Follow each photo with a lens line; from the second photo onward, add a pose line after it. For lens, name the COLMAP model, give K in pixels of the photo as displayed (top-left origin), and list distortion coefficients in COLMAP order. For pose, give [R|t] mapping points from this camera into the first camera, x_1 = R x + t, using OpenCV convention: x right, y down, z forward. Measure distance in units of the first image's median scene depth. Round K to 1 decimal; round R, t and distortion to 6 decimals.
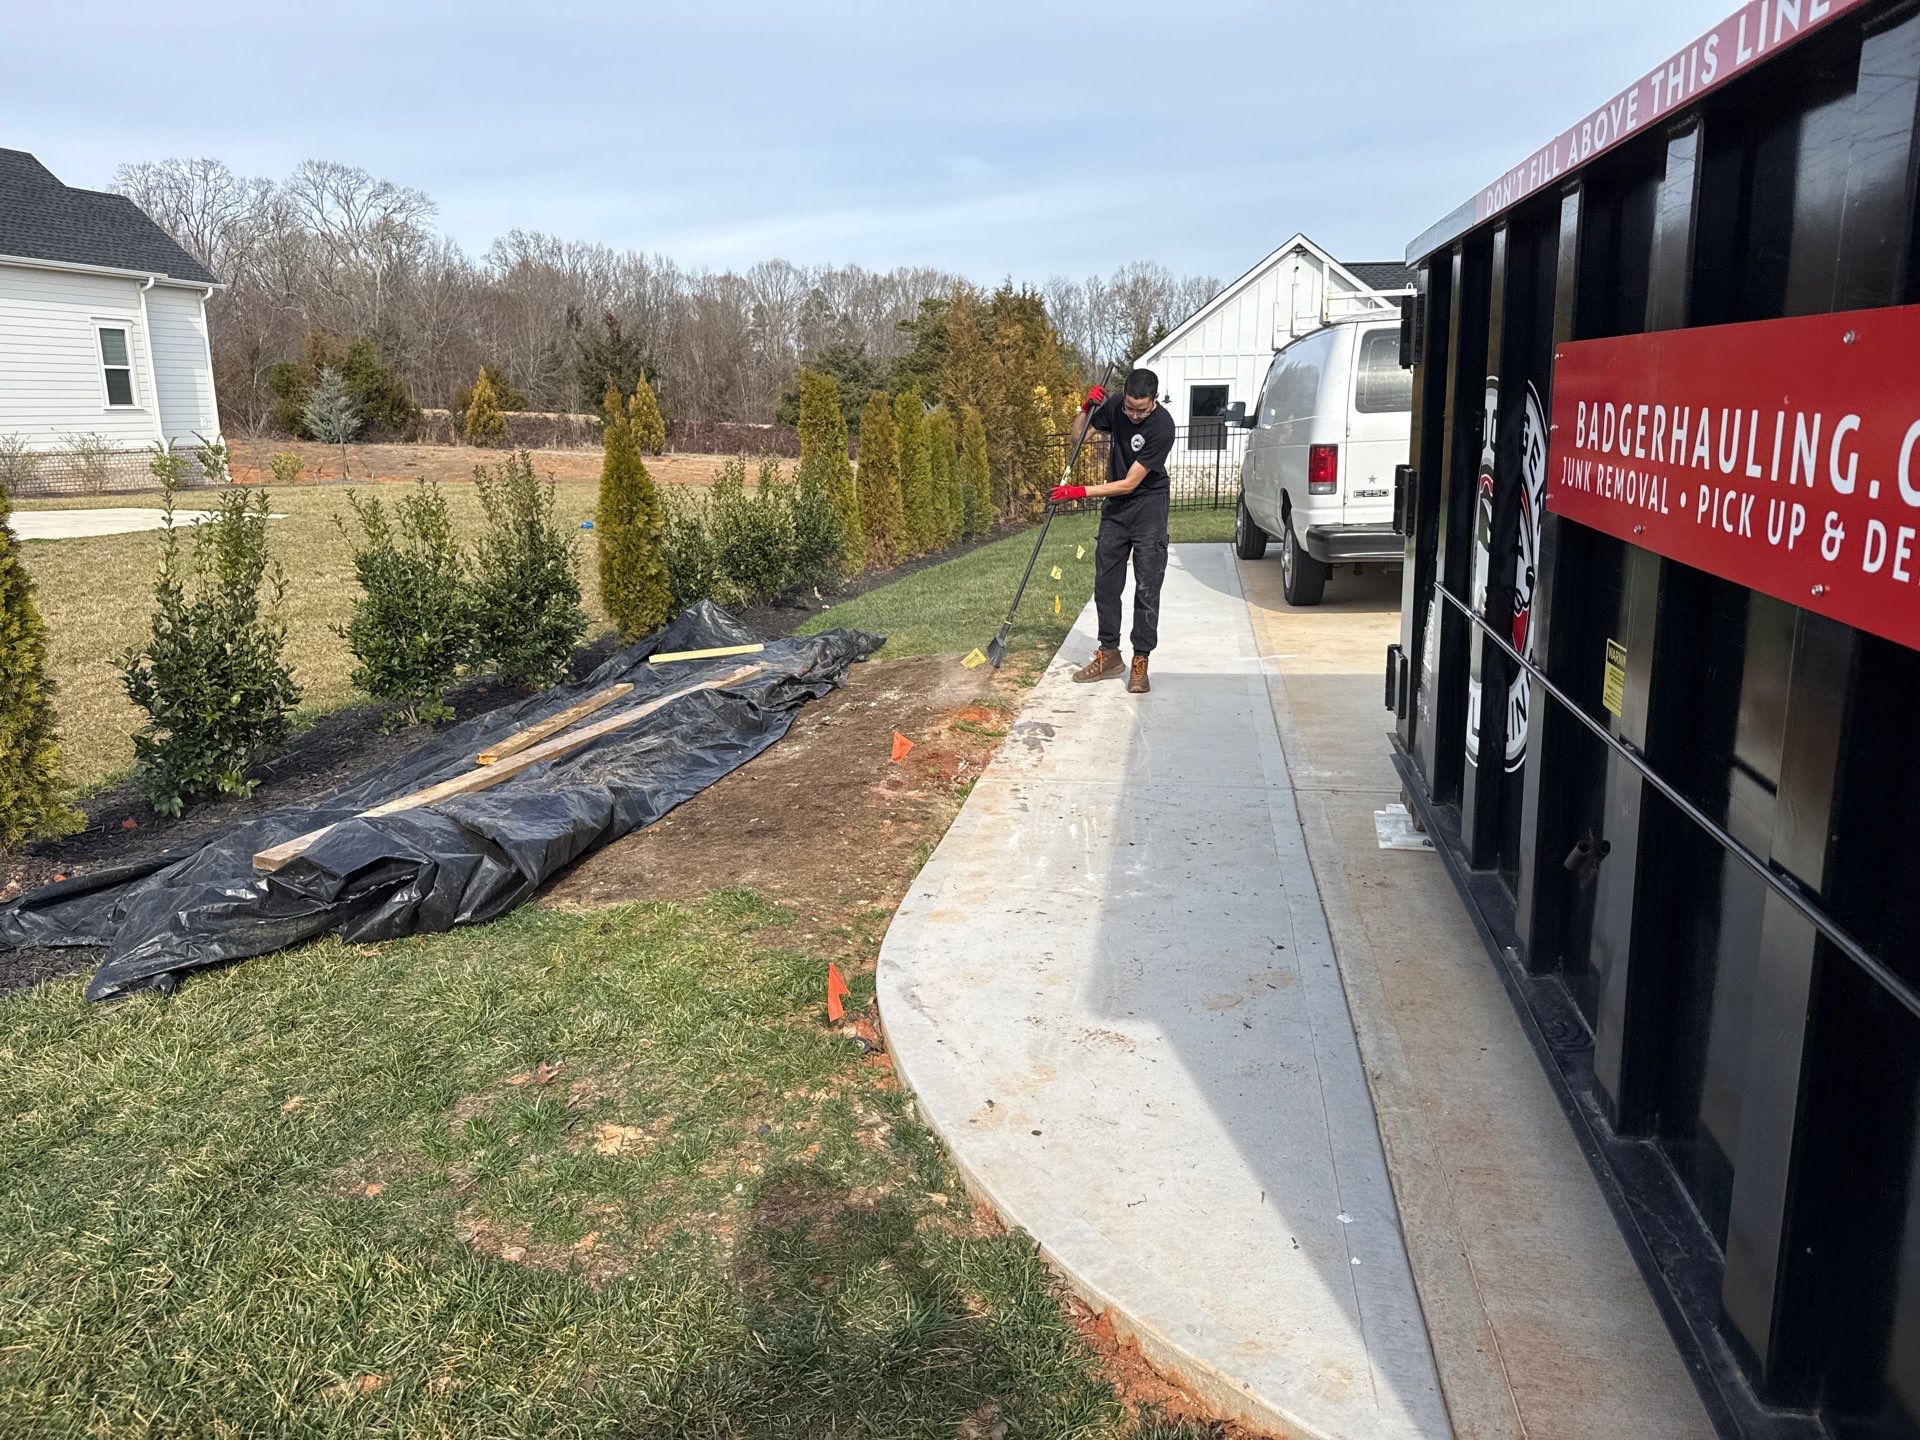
lens RADIAL K [[1346.7, 0, 971.0], [0, 1346.7, 703.5], [0, 0, 1]] dist [0.038676, -0.047122]
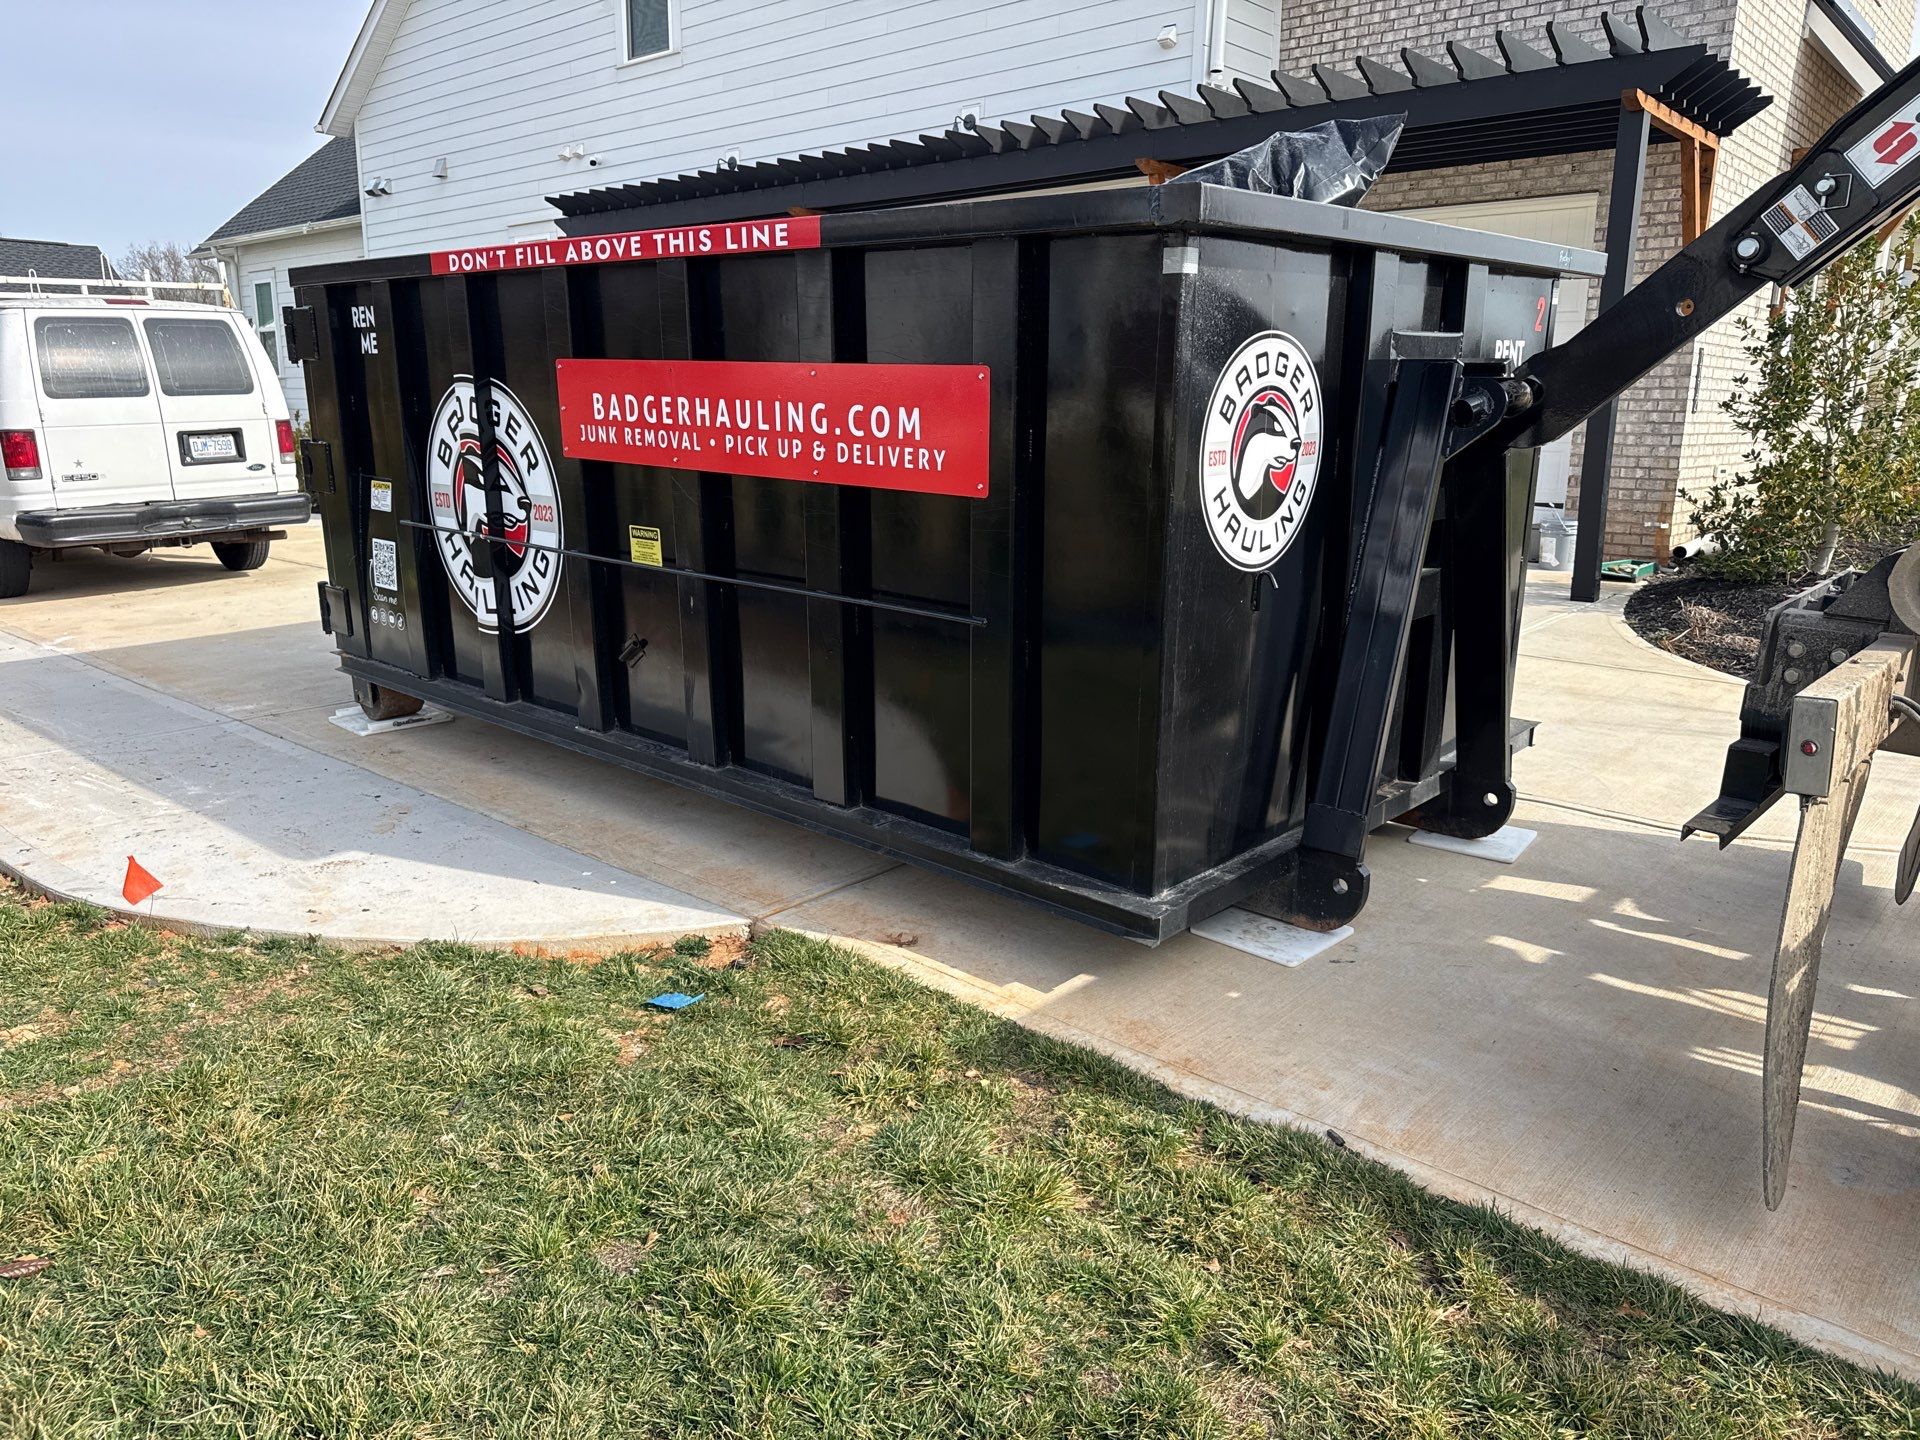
lens RADIAL K [[1346.7, 0, 957.5], [0, 1346.7, 712.3], [0, 0, 1]] dist [0.038676, -0.047122]
pose [[0.530366, -0.180061, 0.828426, -0.700552], [0.169326, 0.979994, 0.104600, 0.067955], [-0.830687, 0.084798, 0.550244, -0.280372]]
